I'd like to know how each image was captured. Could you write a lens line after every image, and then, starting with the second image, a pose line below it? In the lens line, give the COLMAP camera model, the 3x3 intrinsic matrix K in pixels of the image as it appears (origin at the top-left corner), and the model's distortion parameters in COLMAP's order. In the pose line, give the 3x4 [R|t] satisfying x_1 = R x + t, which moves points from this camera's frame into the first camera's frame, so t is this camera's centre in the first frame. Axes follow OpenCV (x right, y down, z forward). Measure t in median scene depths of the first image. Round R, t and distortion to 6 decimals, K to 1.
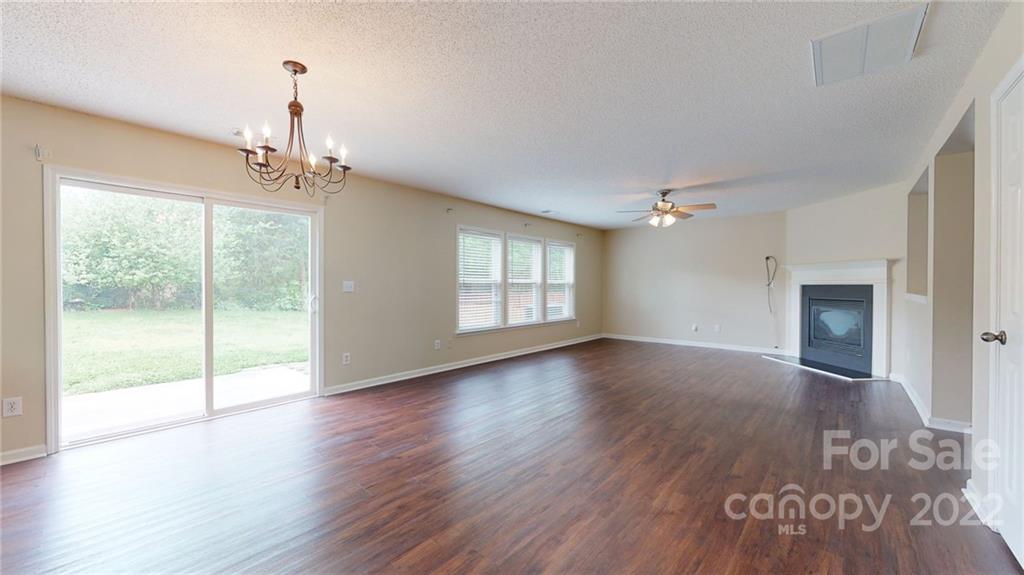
lens RADIAL K [[376.4, 0, 512.0], [0, 376.4, 287.5], [0, 0, 1]] dist [-0.009520, -0.000025]
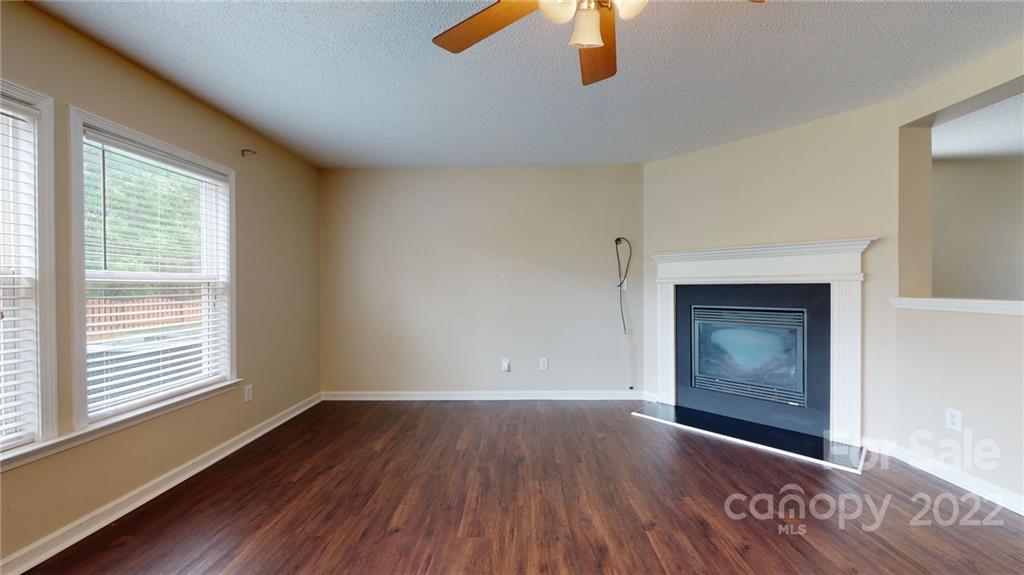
lens RADIAL K [[376.4, 0, 512.0], [0, 376.4, 287.5], [0, 0, 1]] dist [-0.009520, -0.000025]
pose [[0.764534, -0.004011, 0.644571, 0.169167], [0.008850, 0.999952, -0.004274, -0.002243], [-0.644522, 0.008972, 0.764533, 0.671740]]
